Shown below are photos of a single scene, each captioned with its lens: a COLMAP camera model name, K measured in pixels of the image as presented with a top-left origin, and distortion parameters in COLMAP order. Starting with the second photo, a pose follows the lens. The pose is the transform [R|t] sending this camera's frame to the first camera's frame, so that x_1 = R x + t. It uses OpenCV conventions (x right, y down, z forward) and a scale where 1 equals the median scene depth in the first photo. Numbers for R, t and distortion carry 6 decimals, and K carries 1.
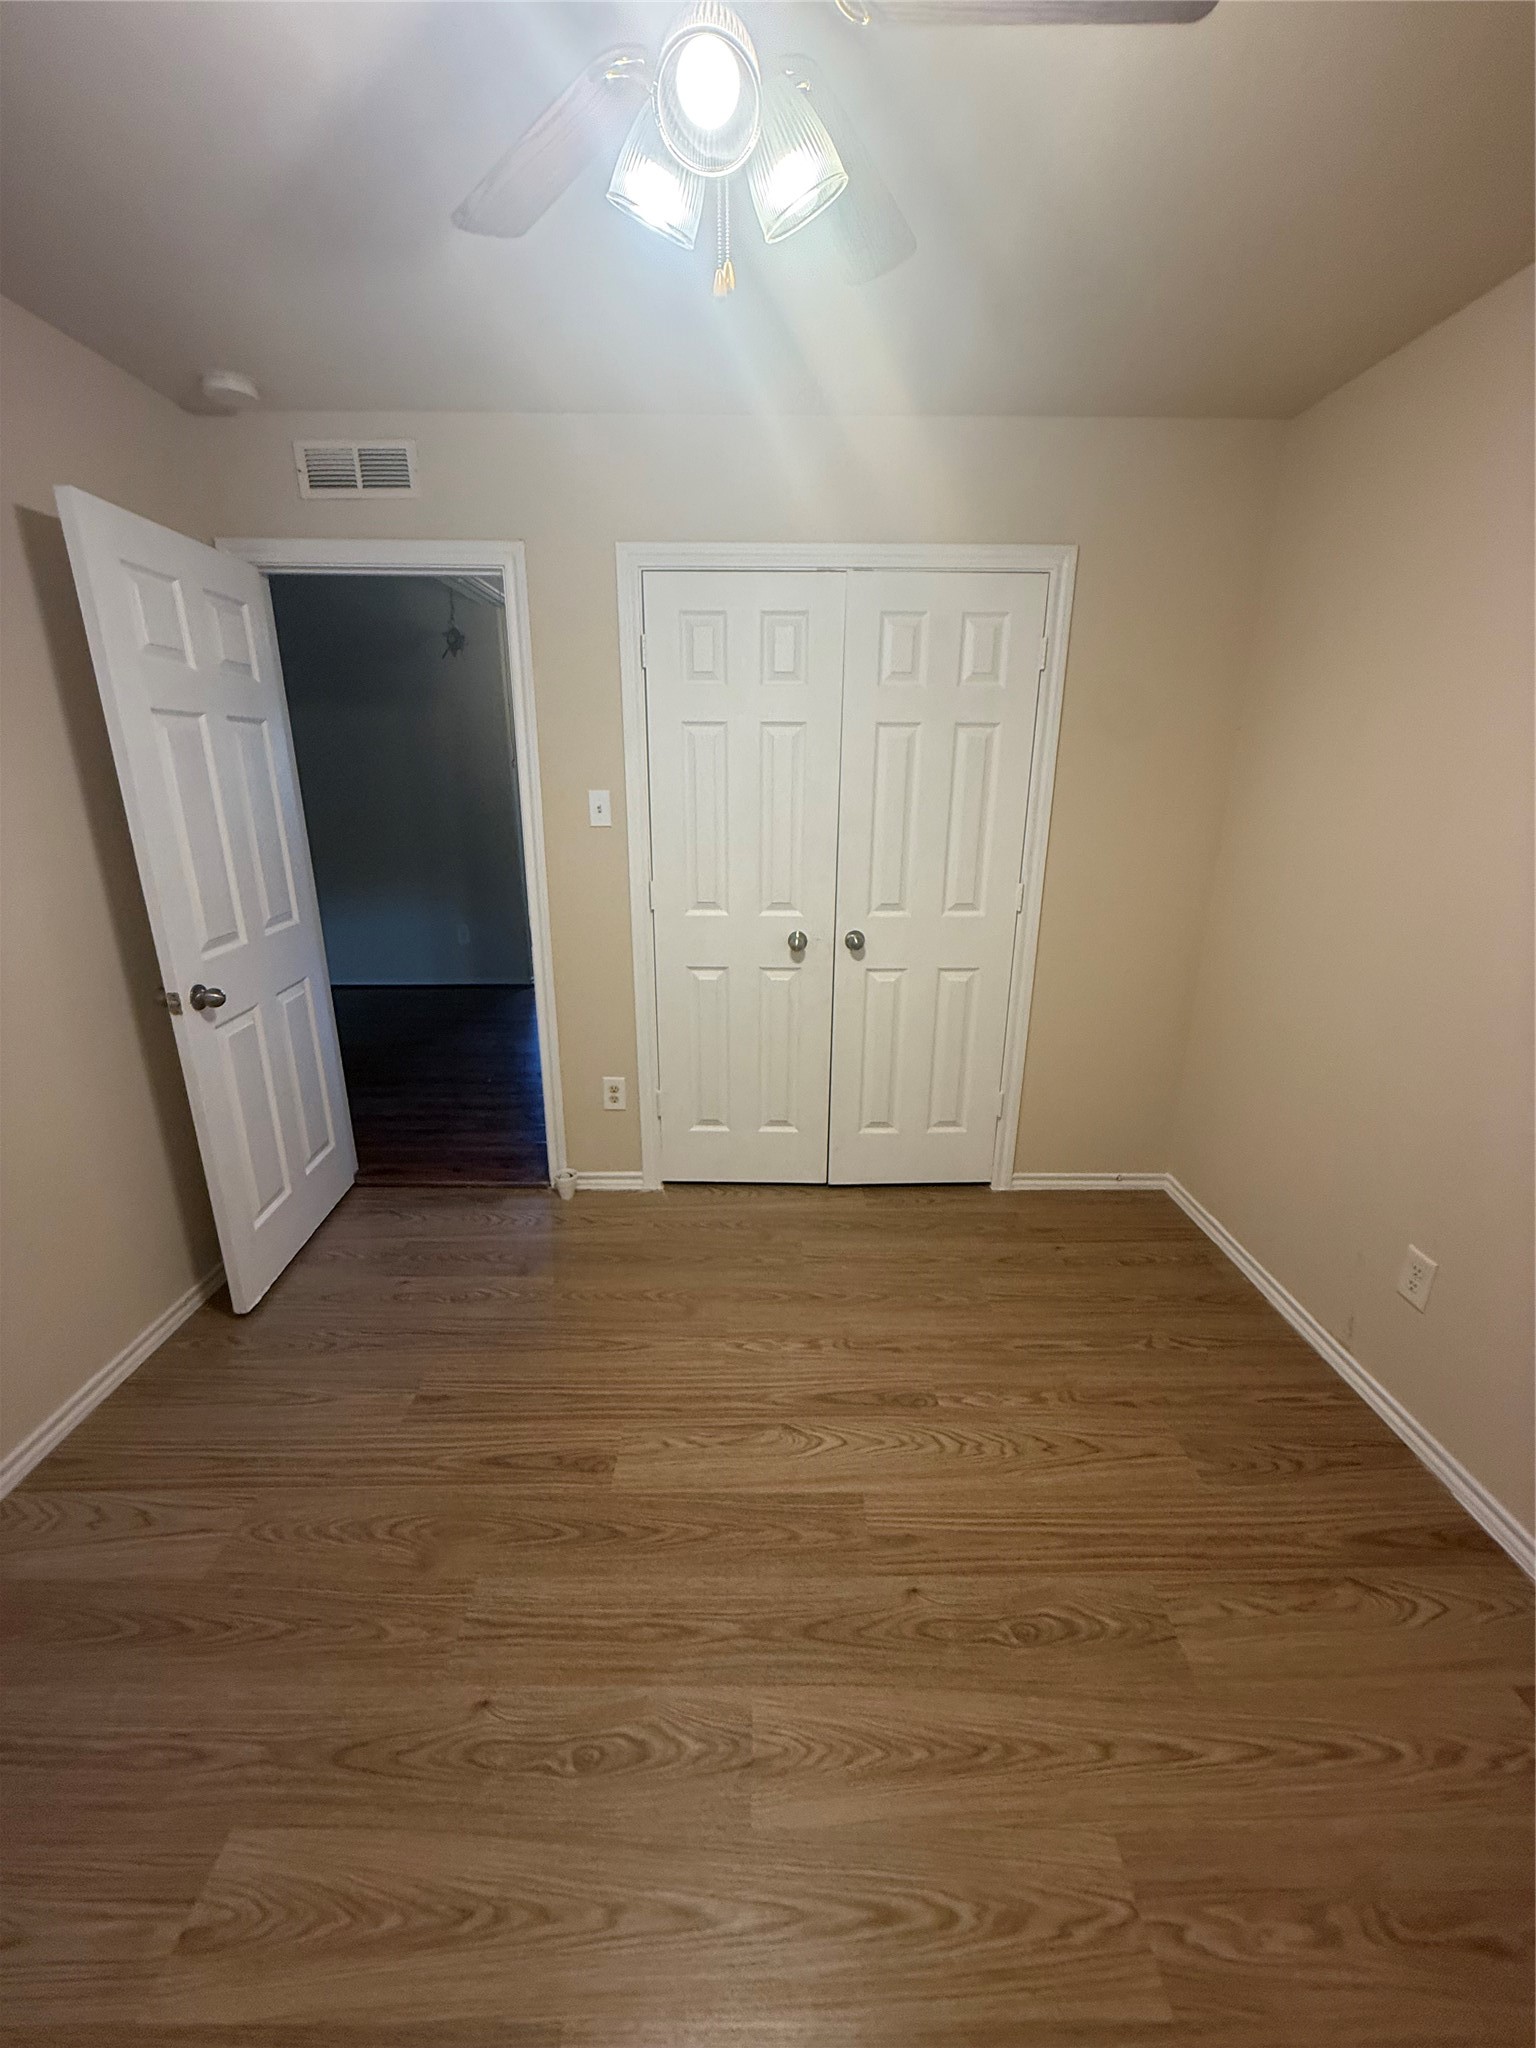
lens RADIAL K [[815.1, 0, 767.4], [0, 815.1, 1015.7], [0, 0, 1]] dist [-0.000718, 0.000113]
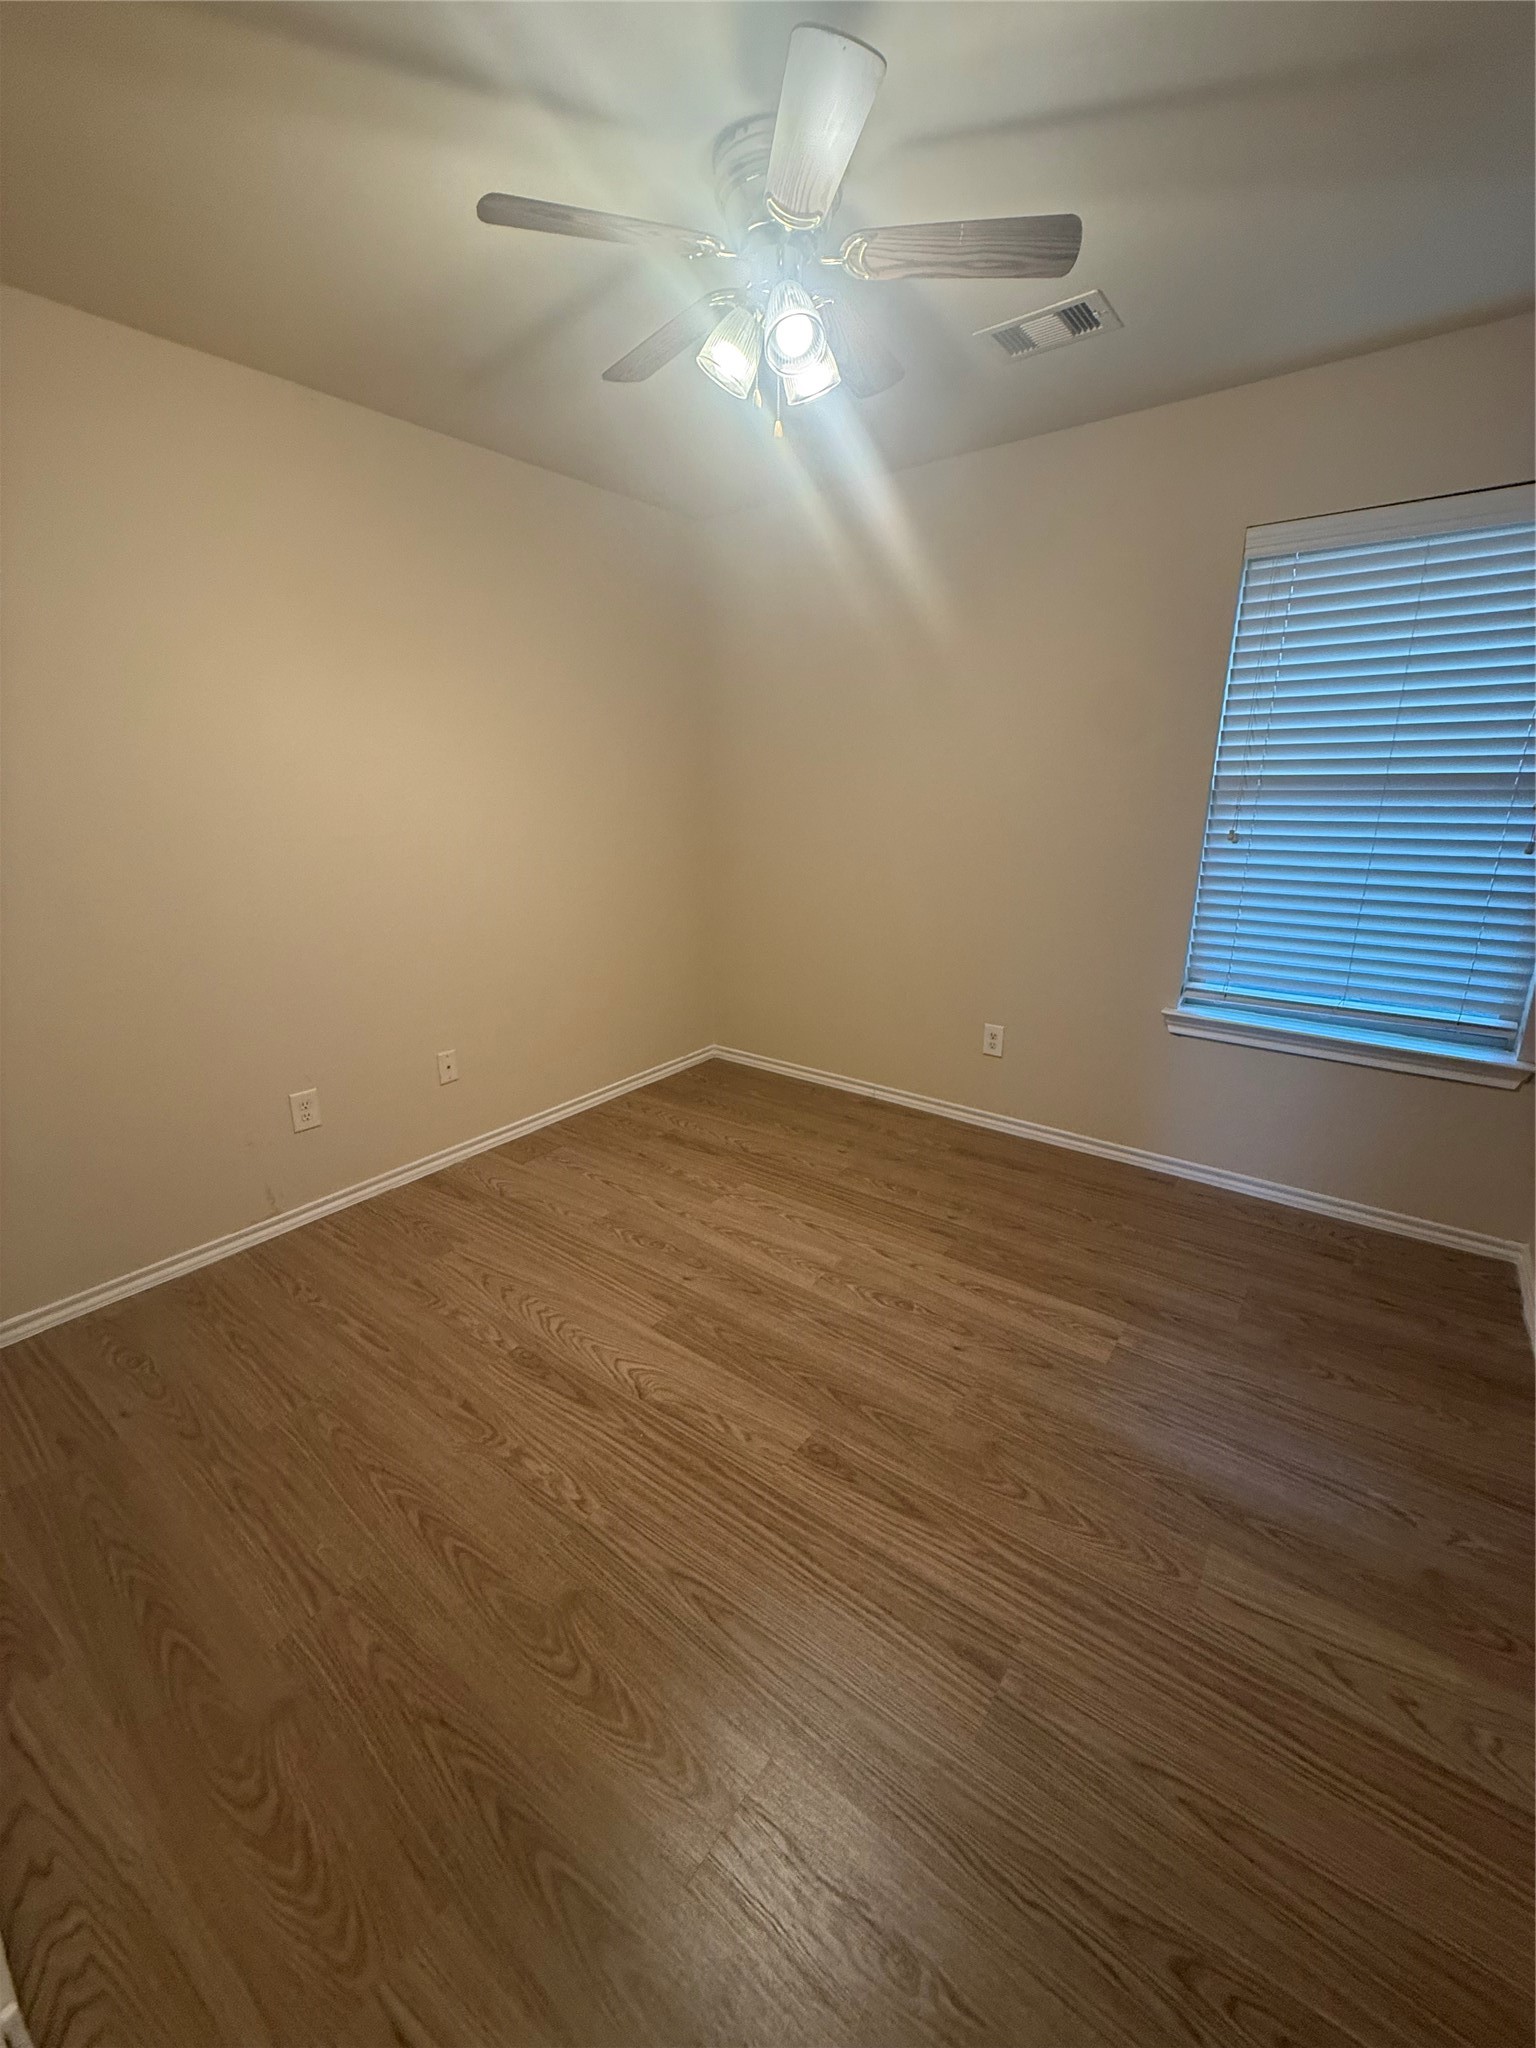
lens RADIAL K [[815.1, 0, 767.4], [0, 815.1, 1015.7], [0, 0, 1]] dist [-0.000718, 0.000113]
pose [[-0.790936, -0.171676, 0.587323, -0.657355], [0.180381, 0.851767, 0.491889, -0.380489], [-0.584708, 0.494995, -0.642726, 1.445057]]
